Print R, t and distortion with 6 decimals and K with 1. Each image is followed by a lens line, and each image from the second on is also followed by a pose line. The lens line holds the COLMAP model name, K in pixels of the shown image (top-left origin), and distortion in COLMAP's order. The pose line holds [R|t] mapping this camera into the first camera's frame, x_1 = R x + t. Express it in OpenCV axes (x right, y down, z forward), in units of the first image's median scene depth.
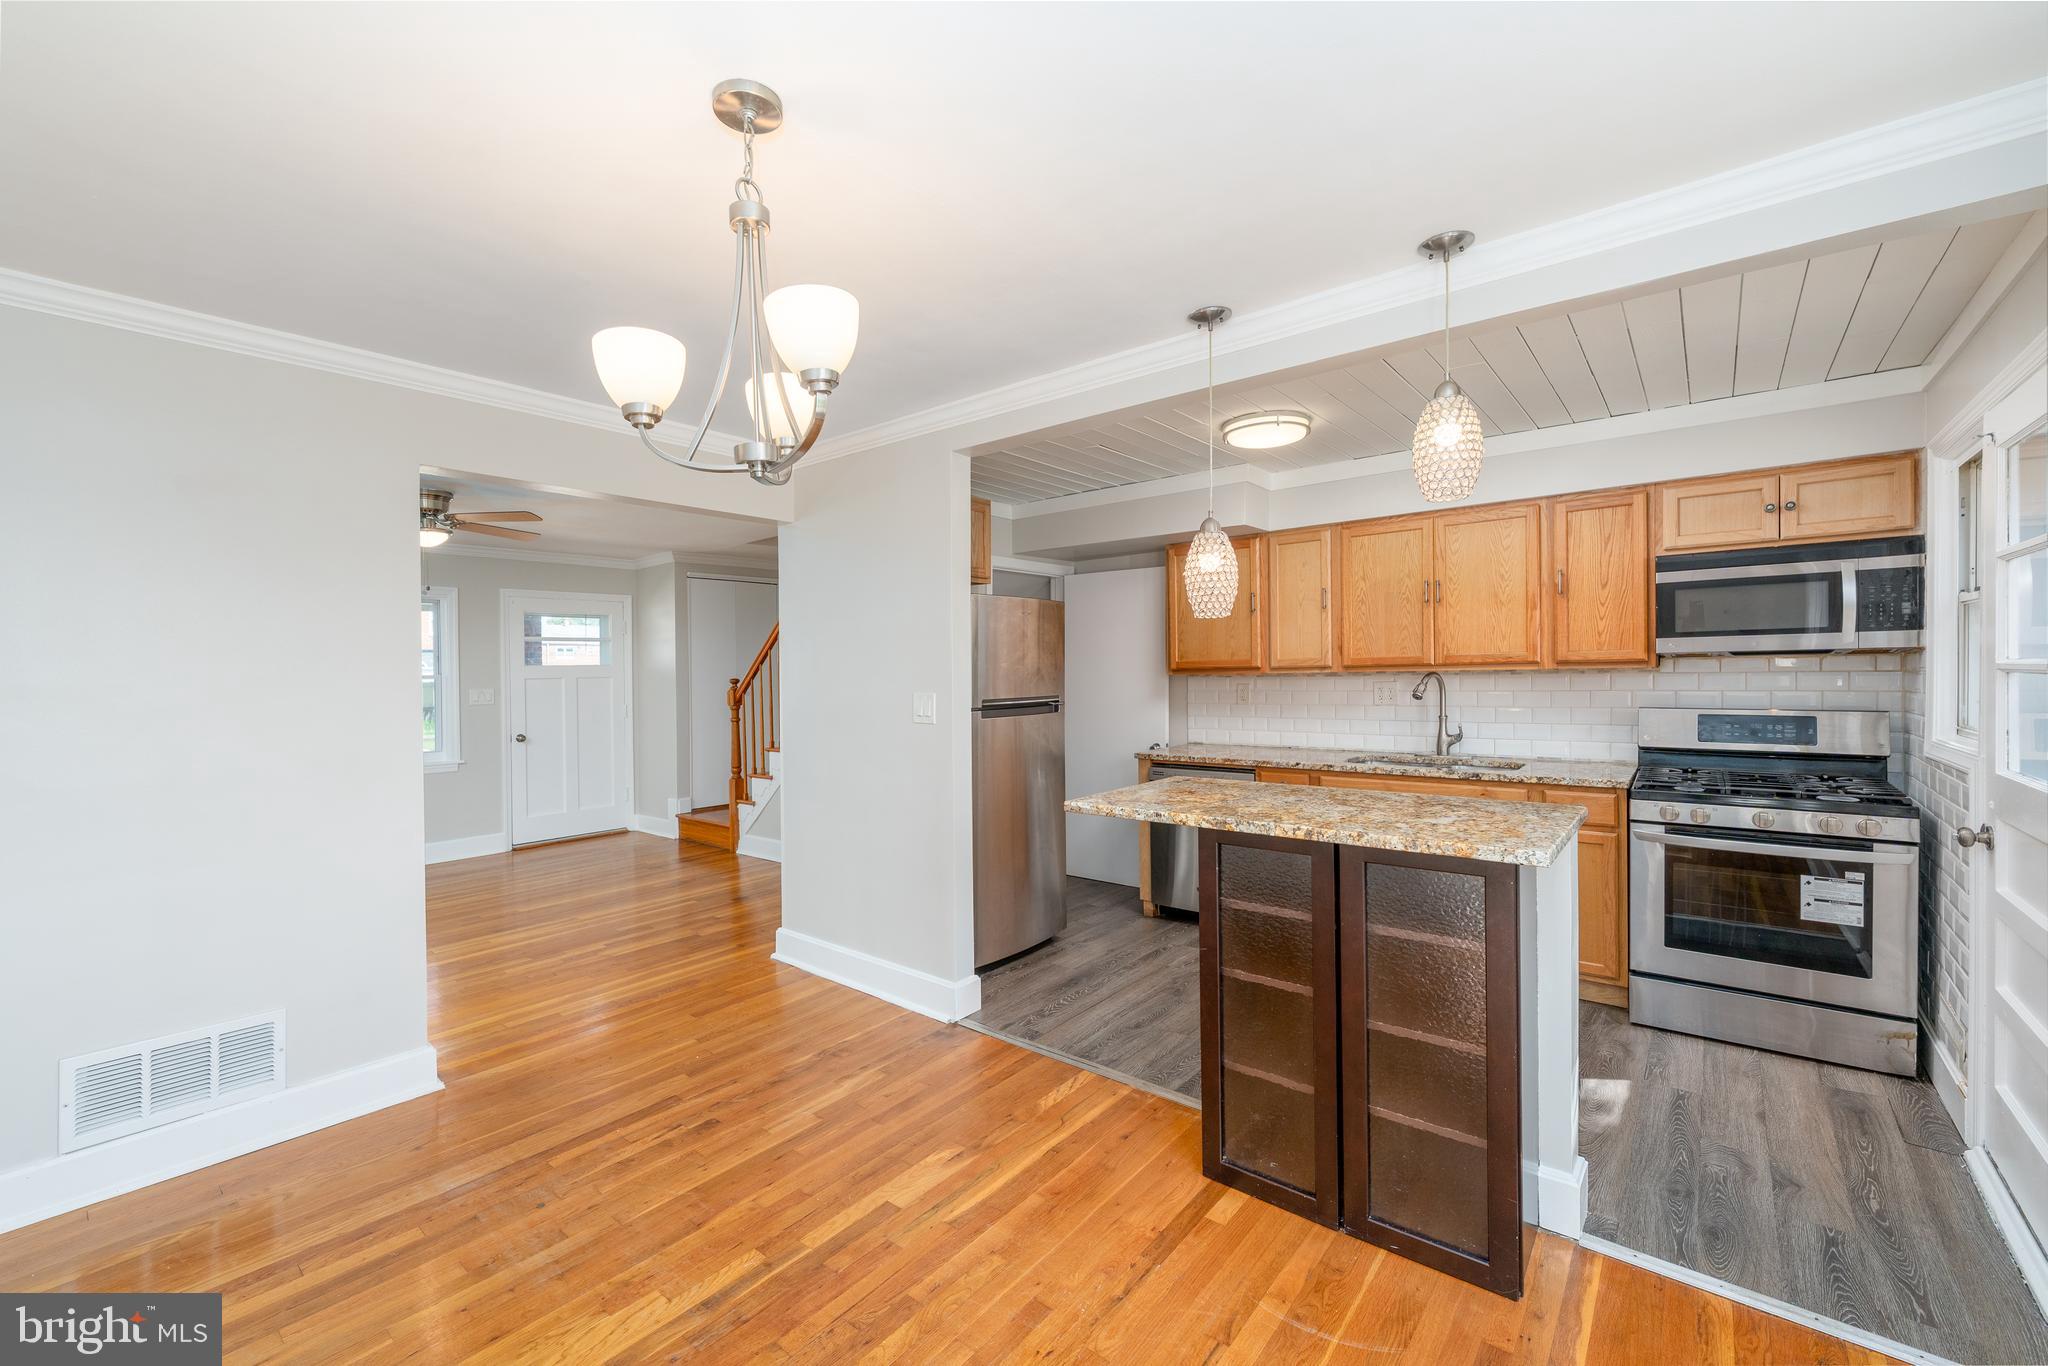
lens RADIAL K [[838.7, 0, 1038.6], [0, 838.7, 677.0], [0, 0, 1]] dist [0.001156, 0.000202]
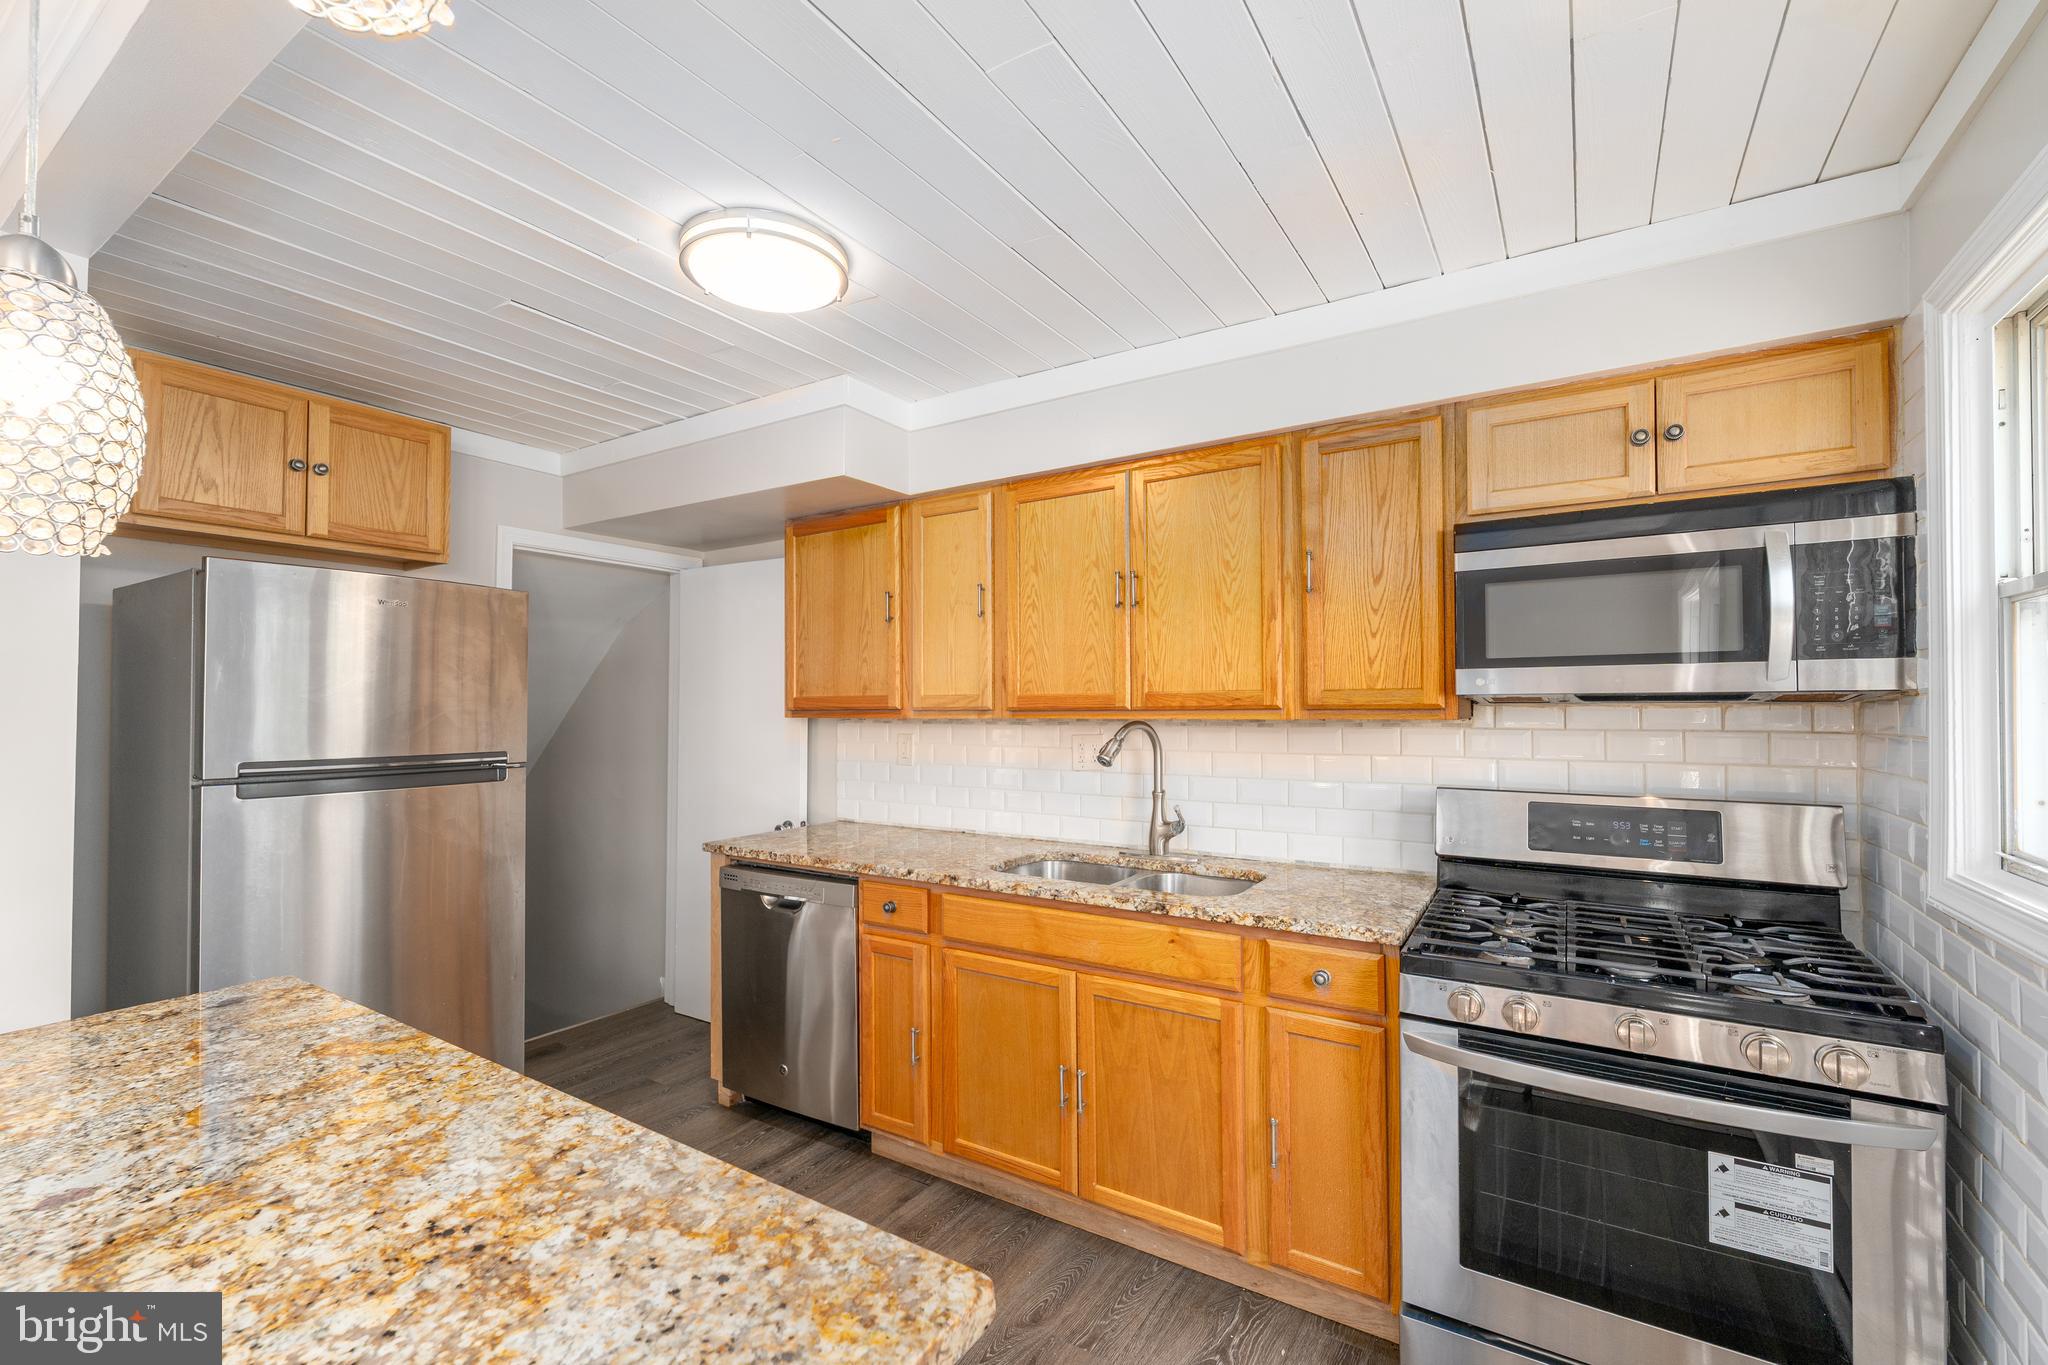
lens RADIAL K [[865.4, 0, 1015.1], [0, 865.4, 682.6], [0, 0, 1]] dist [0.001011, -0.000396]
pose [[0.995533, 0.018649, 0.092557, 0.399038], [-0.015185, 0.999163, -0.037986, -0.010423], [-0.093188, 0.036411, 0.994983, 0.462226]]
